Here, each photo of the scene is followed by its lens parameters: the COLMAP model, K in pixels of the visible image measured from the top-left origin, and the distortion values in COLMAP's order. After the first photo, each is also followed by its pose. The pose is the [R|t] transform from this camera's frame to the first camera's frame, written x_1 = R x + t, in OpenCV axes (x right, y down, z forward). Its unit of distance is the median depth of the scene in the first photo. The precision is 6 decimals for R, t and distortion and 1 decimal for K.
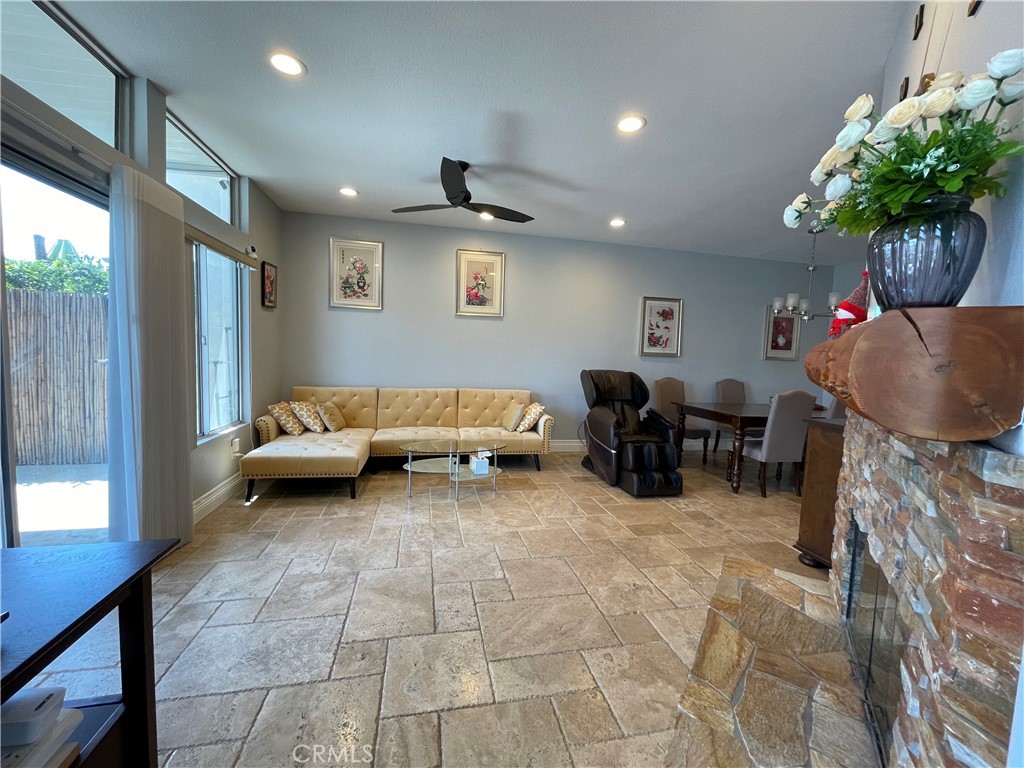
lens RADIAL K [[413.7, 0, 512.0], [0, 413.7, 384.0], [0, 0, 1]] dist [-0.001640, 0.000002]
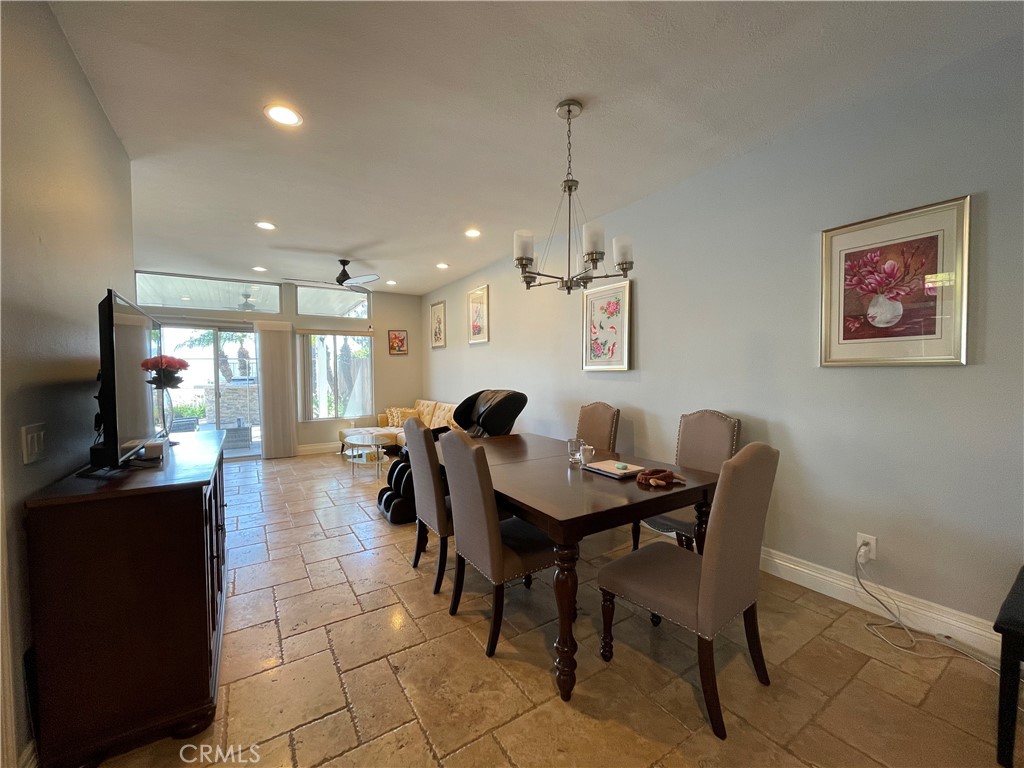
lens RADIAL K [[413.7, 0, 512.0], [0, 413.7, 384.0], [0, 0, 1]] dist [-0.001640, 0.000002]
pose [[0.351798, -0.013129, -0.935984, 1.111604], [-0.046280, 0.998435, -0.031400, -0.020950], [0.934931, 0.054363, 0.350640, 0.740122]]
